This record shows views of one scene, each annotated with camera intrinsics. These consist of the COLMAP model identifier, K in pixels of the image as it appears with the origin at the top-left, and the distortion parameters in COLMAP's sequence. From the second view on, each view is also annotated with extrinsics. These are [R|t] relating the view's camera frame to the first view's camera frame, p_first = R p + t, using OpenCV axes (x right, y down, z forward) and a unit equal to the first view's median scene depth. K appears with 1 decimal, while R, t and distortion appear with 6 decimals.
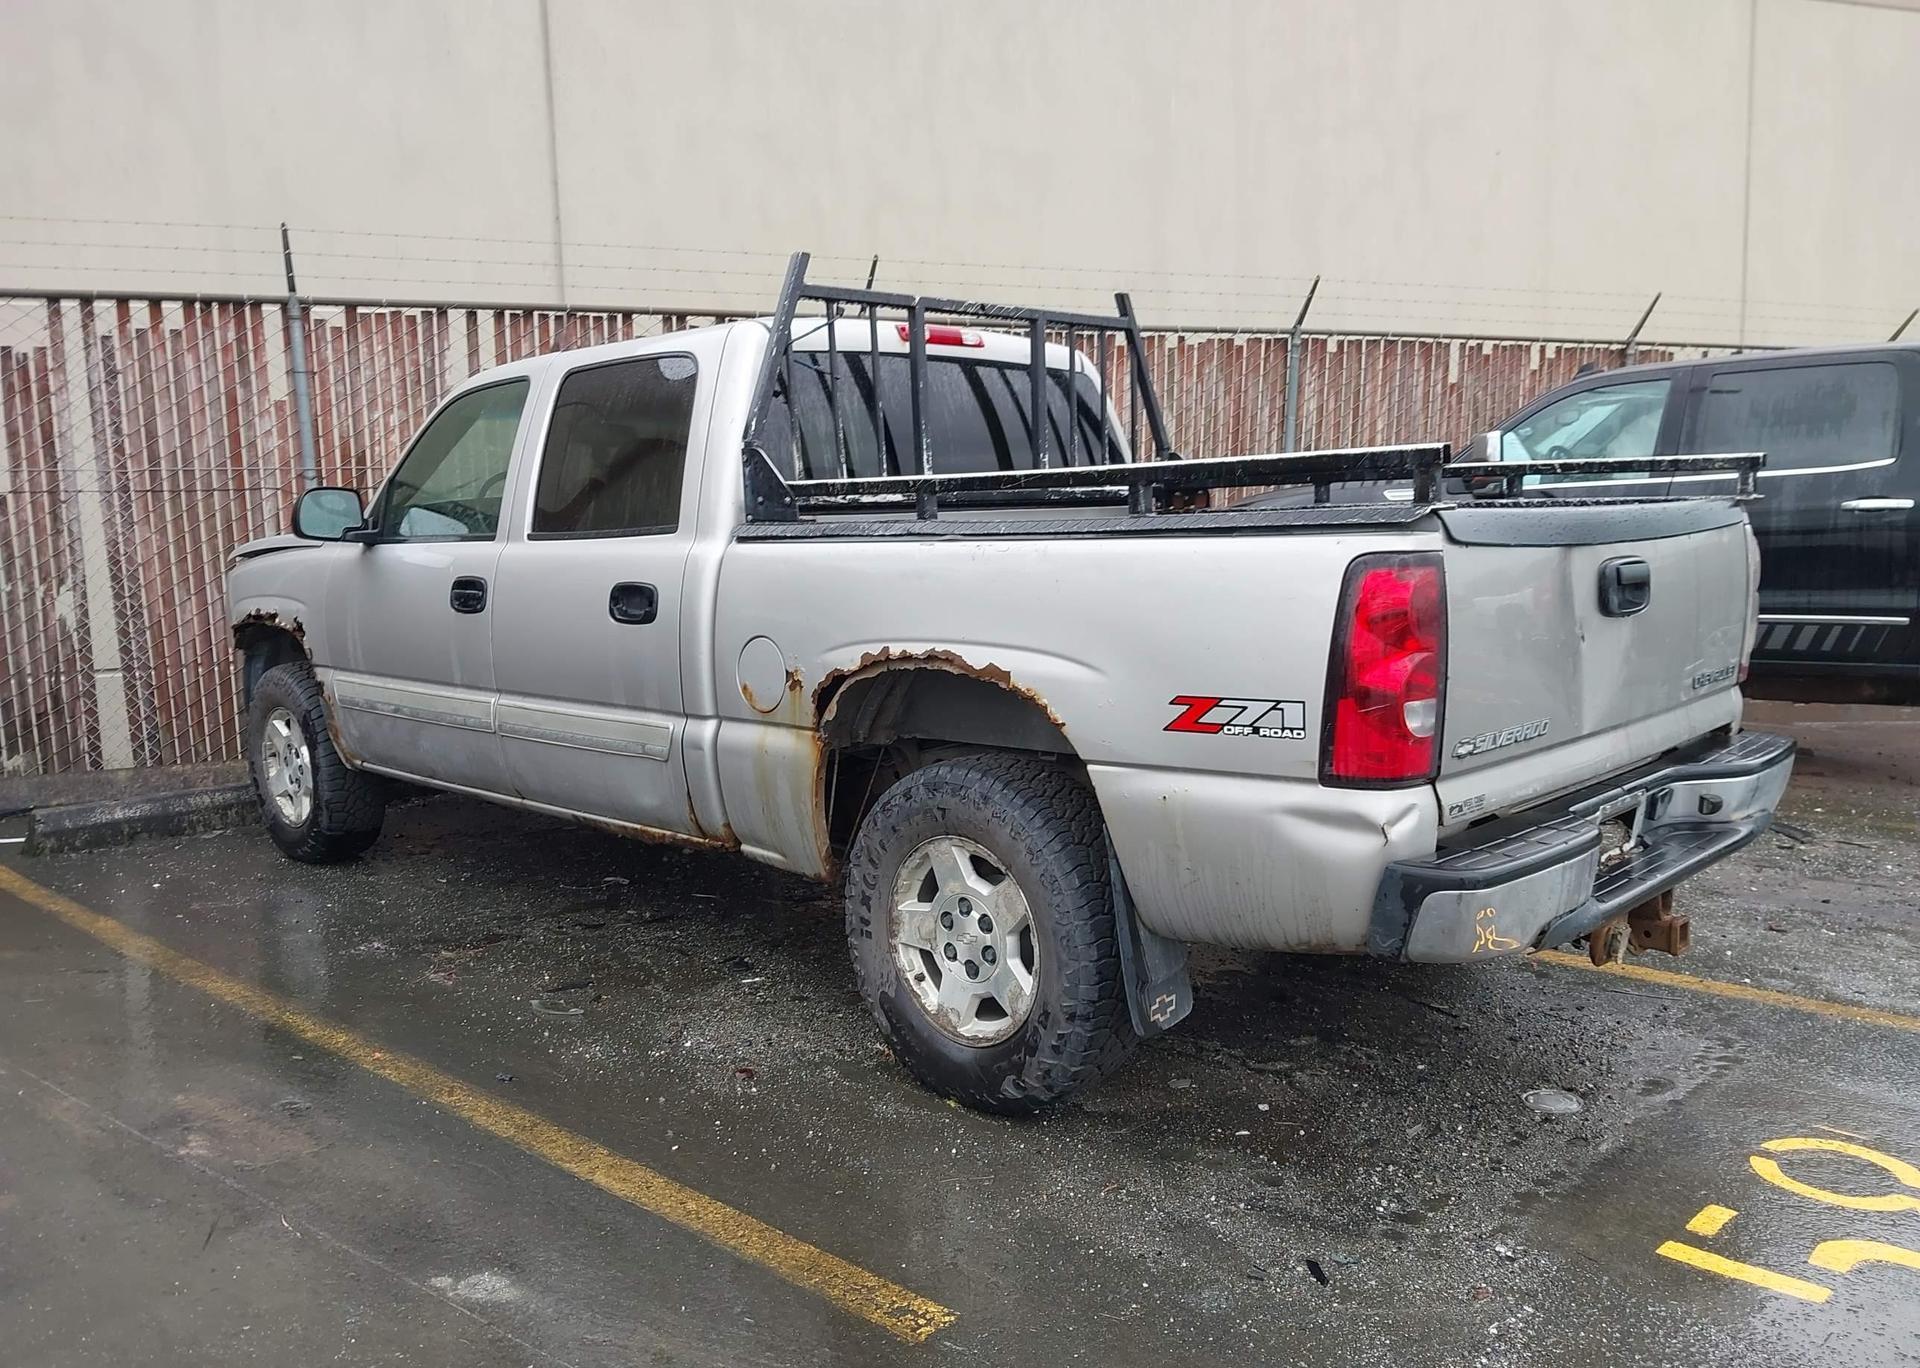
lens RADIAL K [[1527.3, 0, 956.6], [0, 1527.3, 685.0], [0, 0, 1]] dist [0.009240, -0.025820]
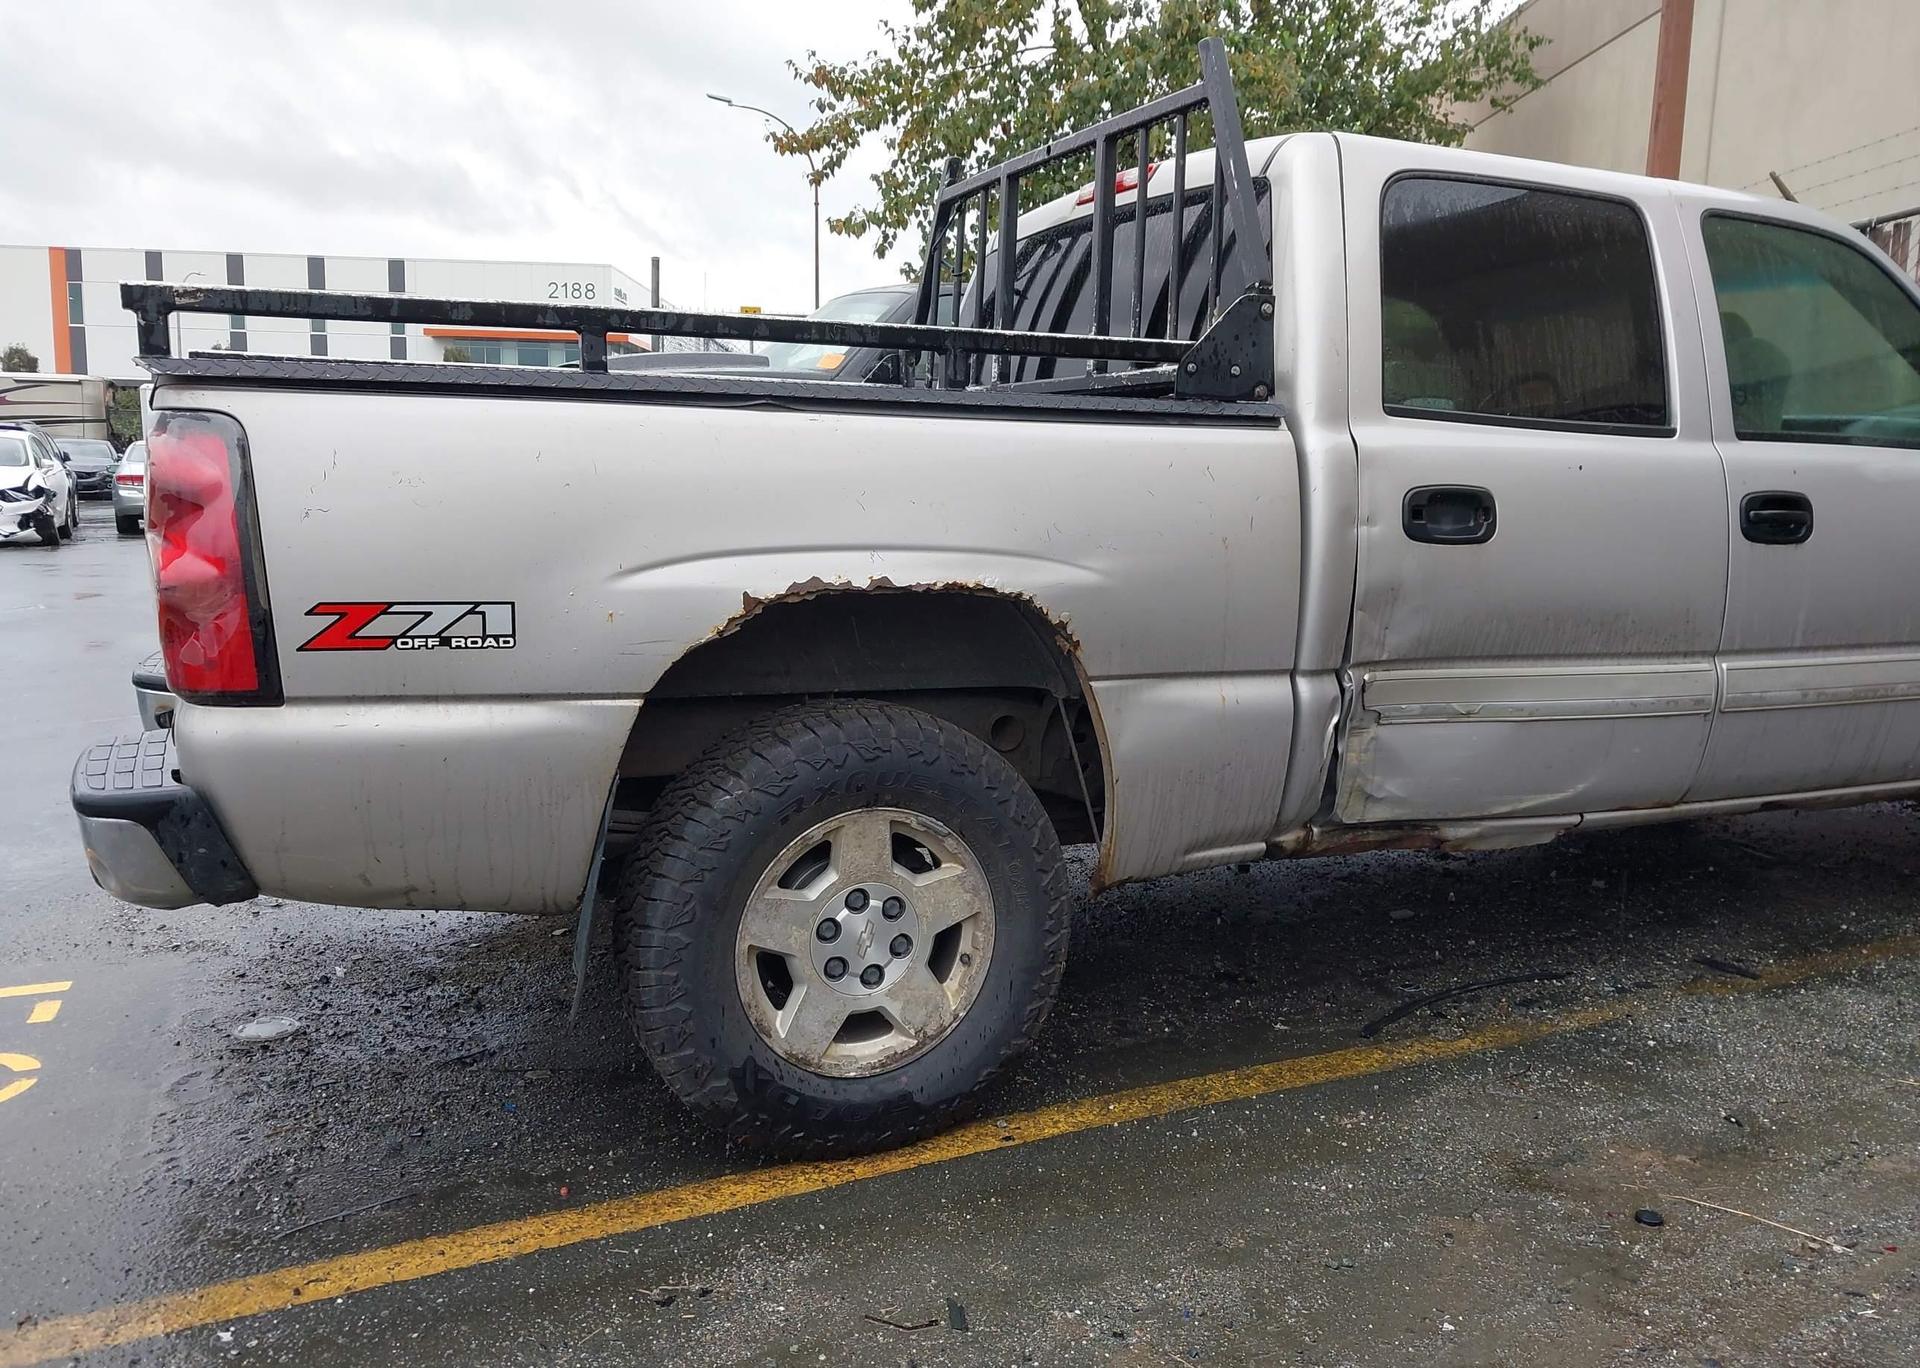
lens RADIAL K [[1527.3, 0, 960.1], [0, 1527.3, 703.1], [0, 0, 1]] dist [0.009240, -0.025820]
pose [[-0.375262, 0.161398, -0.912759, 0.902270], [-0.119508, 0.968080, 0.220314, -0.152545], [0.919182, 0.191758, -0.343995, 1.435694]]
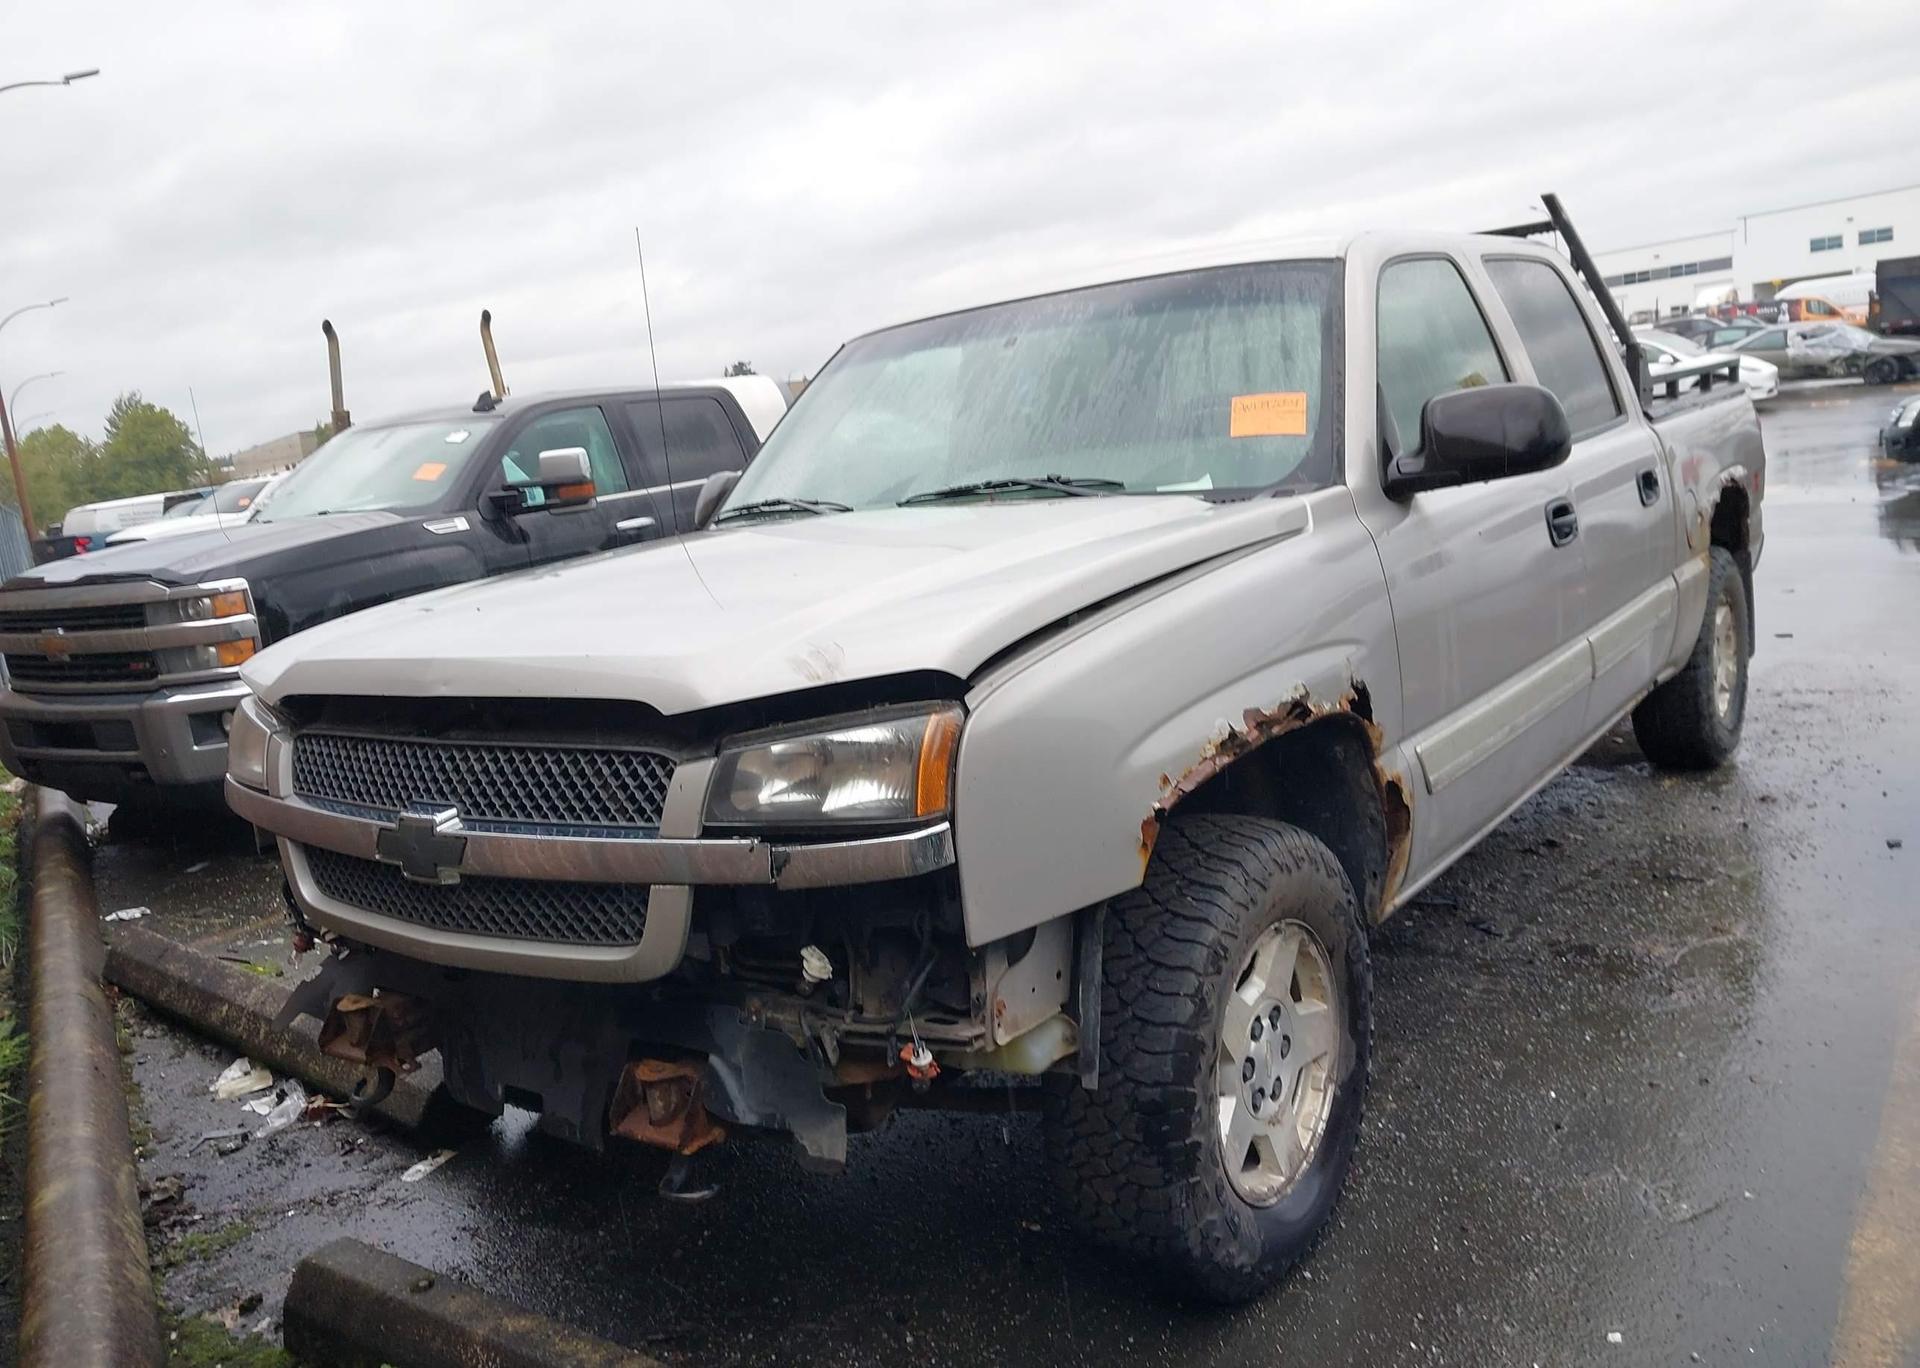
lens RADIAL K [[1527.3, 0, 946.9], [0, 1527.3, 676.3], [0, 0, 1]] dist [0.009240, -0.025820]
pose [[-0.125901, -0.121522, 0.984572, -1.246593], [0.234154, 0.960787, 0.148529, -0.203505], [-0.964013, 0.249241, -0.092509, 1.642519]]
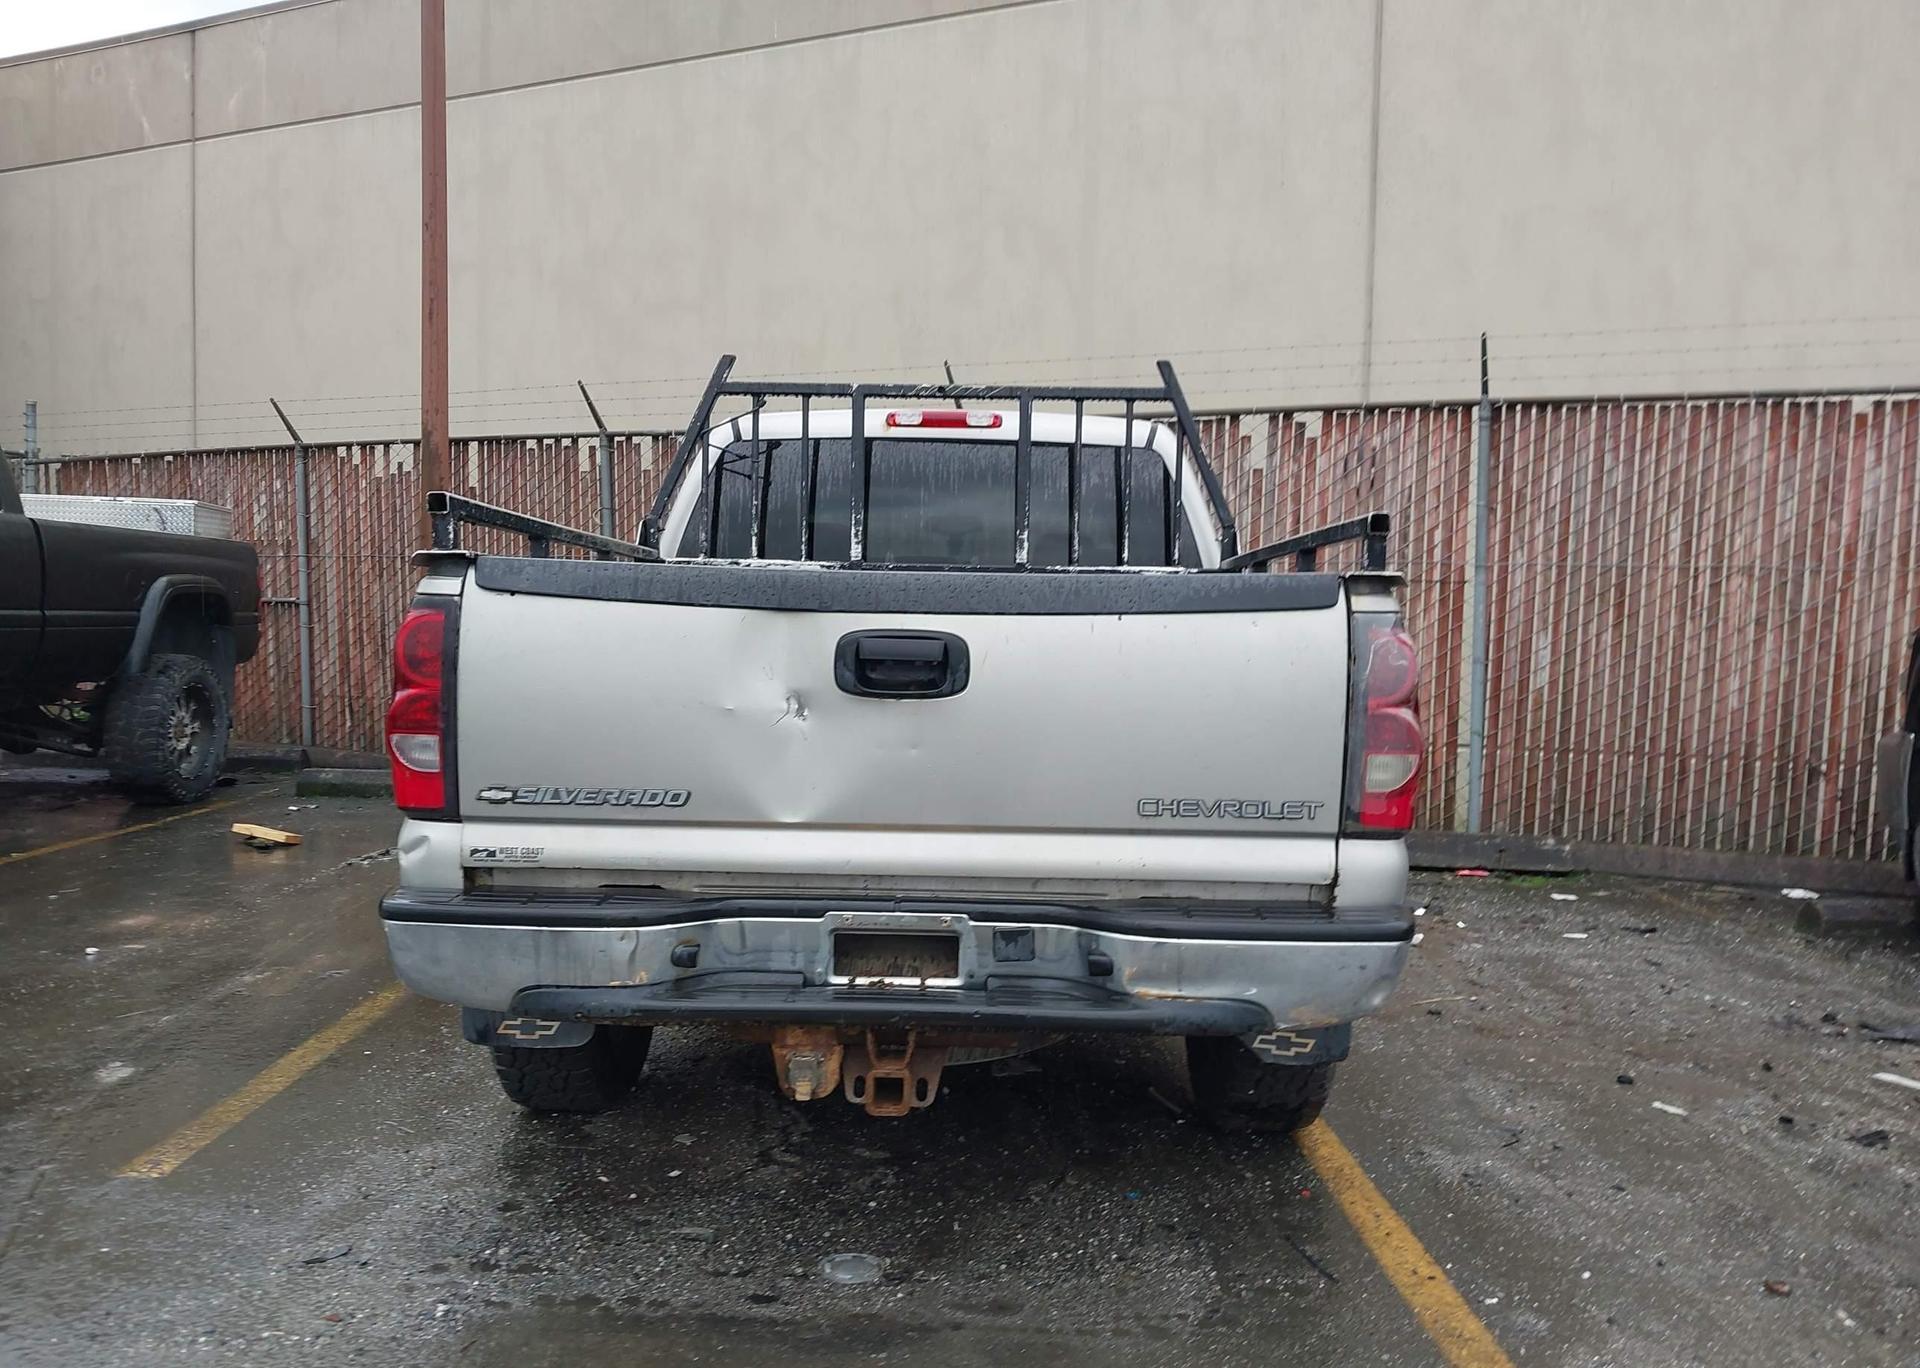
lens RADIAL K [[1527.3, 0, 961.4], [0, 1527.3, 679.9], [0, 0, 1]] dist [0.009240, -0.025820]
pose [[0.671548, 0.062605, -0.738311, 0.888678], [-0.120777, 0.992347, -0.025709, -0.030979], [0.731051, 0.106436, 0.673970, 0.376337]]
